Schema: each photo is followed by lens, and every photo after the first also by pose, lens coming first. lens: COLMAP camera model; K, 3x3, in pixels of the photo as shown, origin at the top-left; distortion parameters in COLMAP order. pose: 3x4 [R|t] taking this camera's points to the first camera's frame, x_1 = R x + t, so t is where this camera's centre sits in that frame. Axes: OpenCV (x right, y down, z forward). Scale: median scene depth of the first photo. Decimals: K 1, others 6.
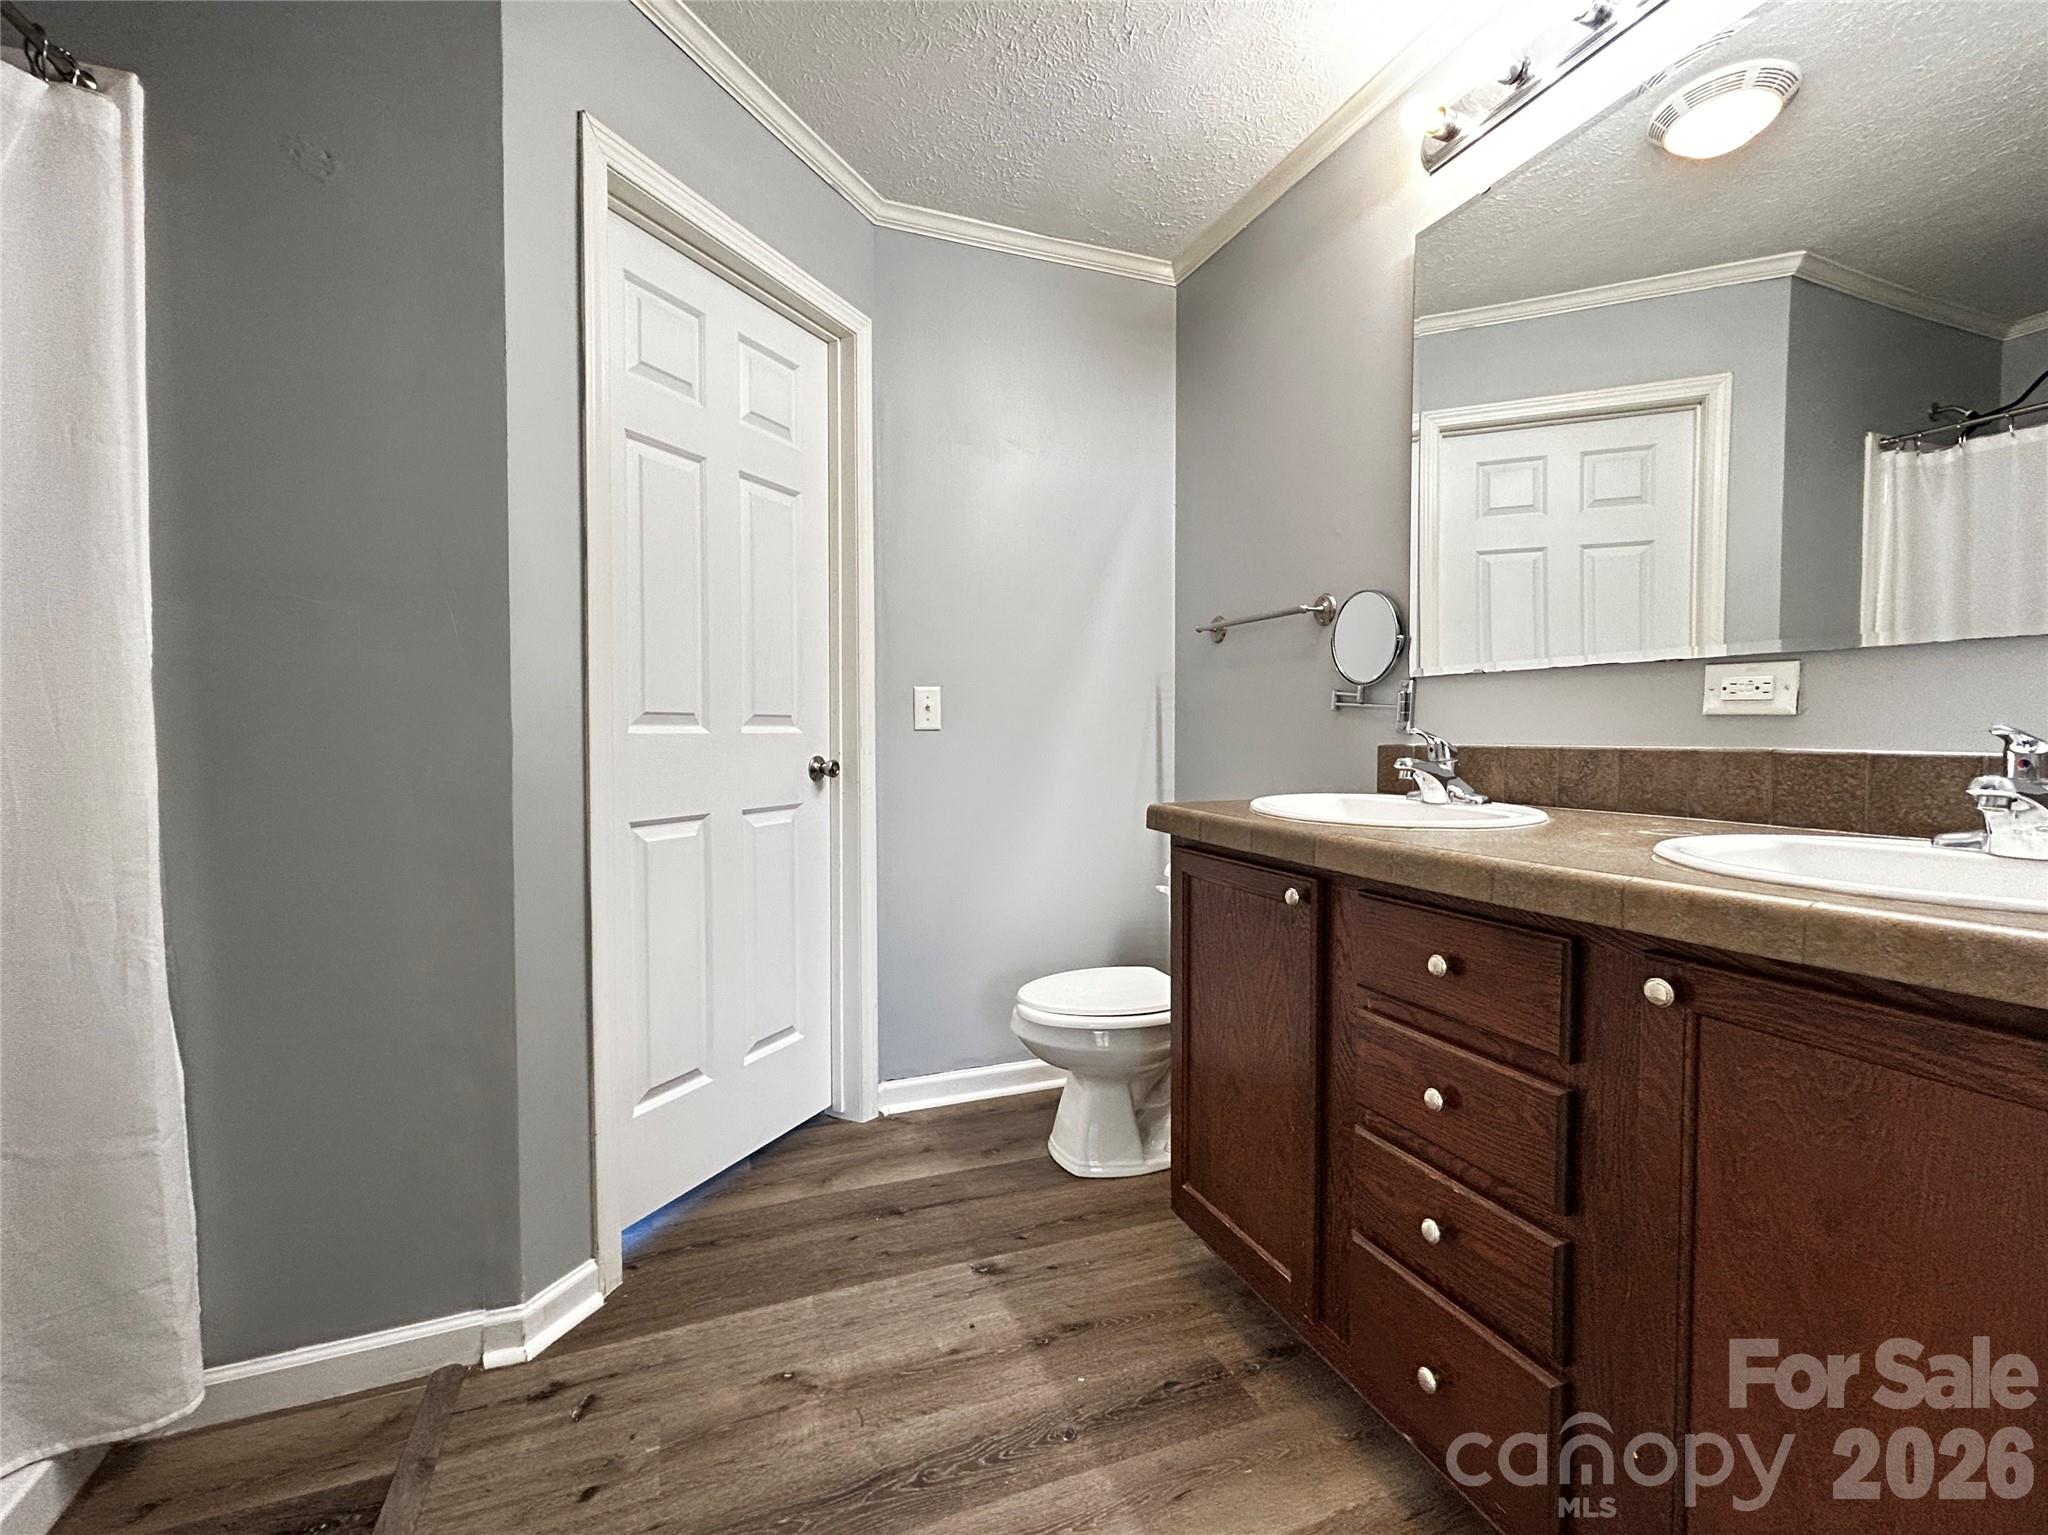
lens RADIAL K [[888.3, 0, 1035.4], [0, 888.3, 769.0], [0, 0, 1]] dist [-0.000967, 0.000161]
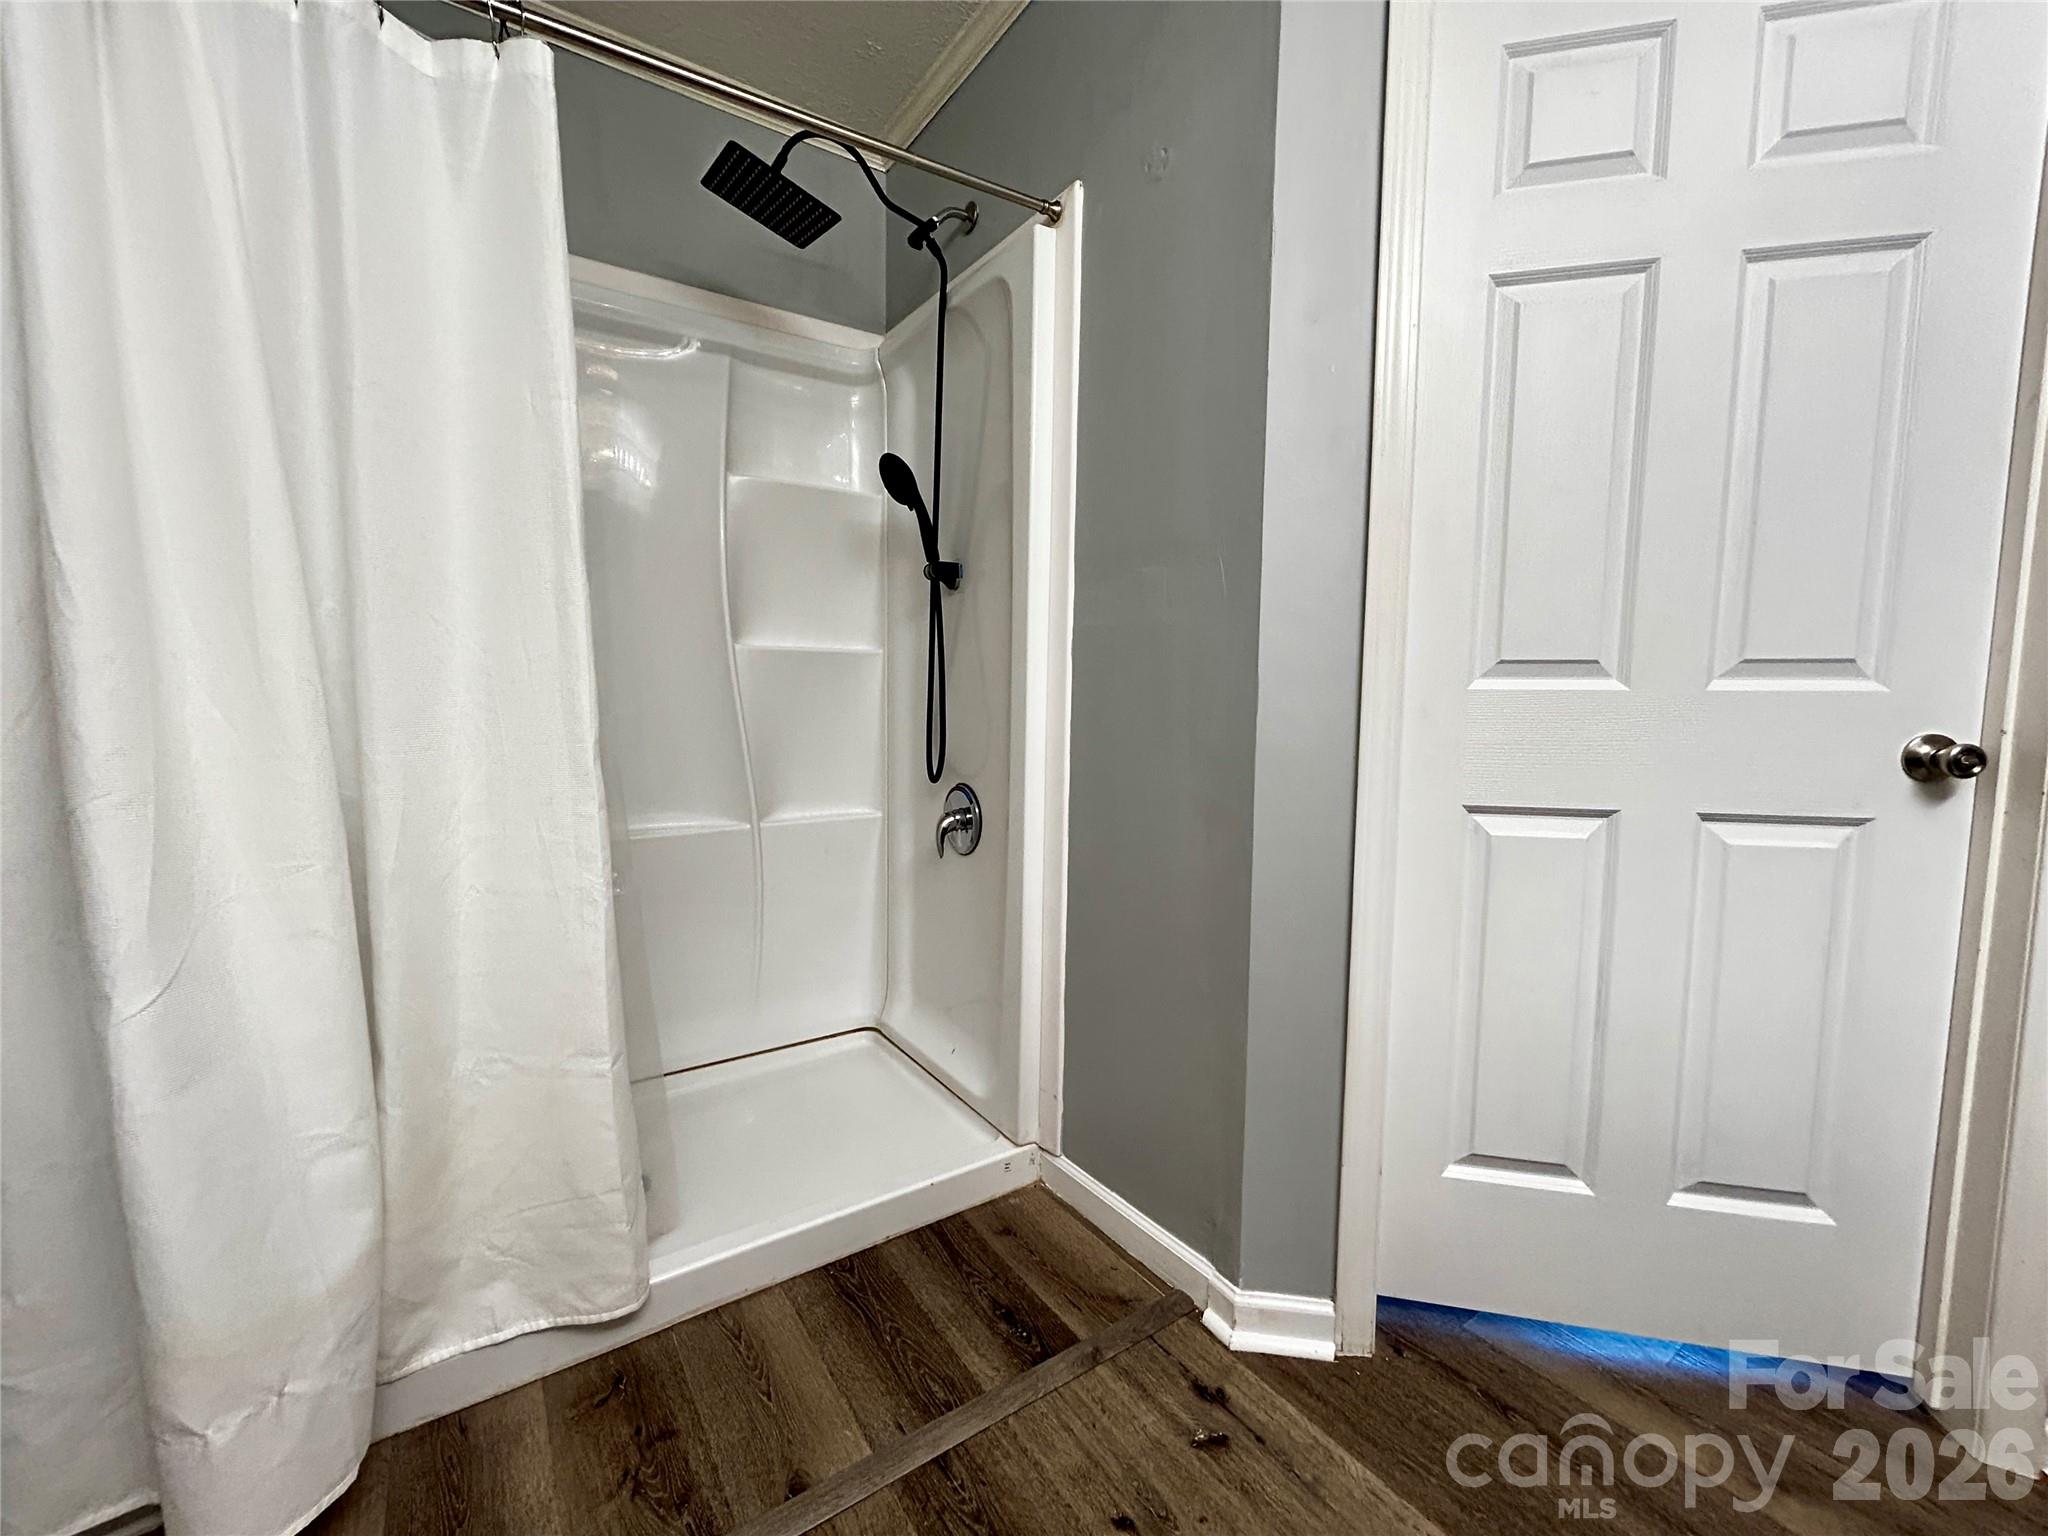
lens RADIAL K [[834.8, 0, 1023.3], [0, 834.8, 761.0], [0, 0, 1]] dist [-0.002529, 0.001069]
pose [[0.205584, 0.086987, -0.974766, 0.190006], [-0.044495, 0.995843, 0.079484, -0.021450], [0.977628, 0.027031, 0.208599, 0.549148]]
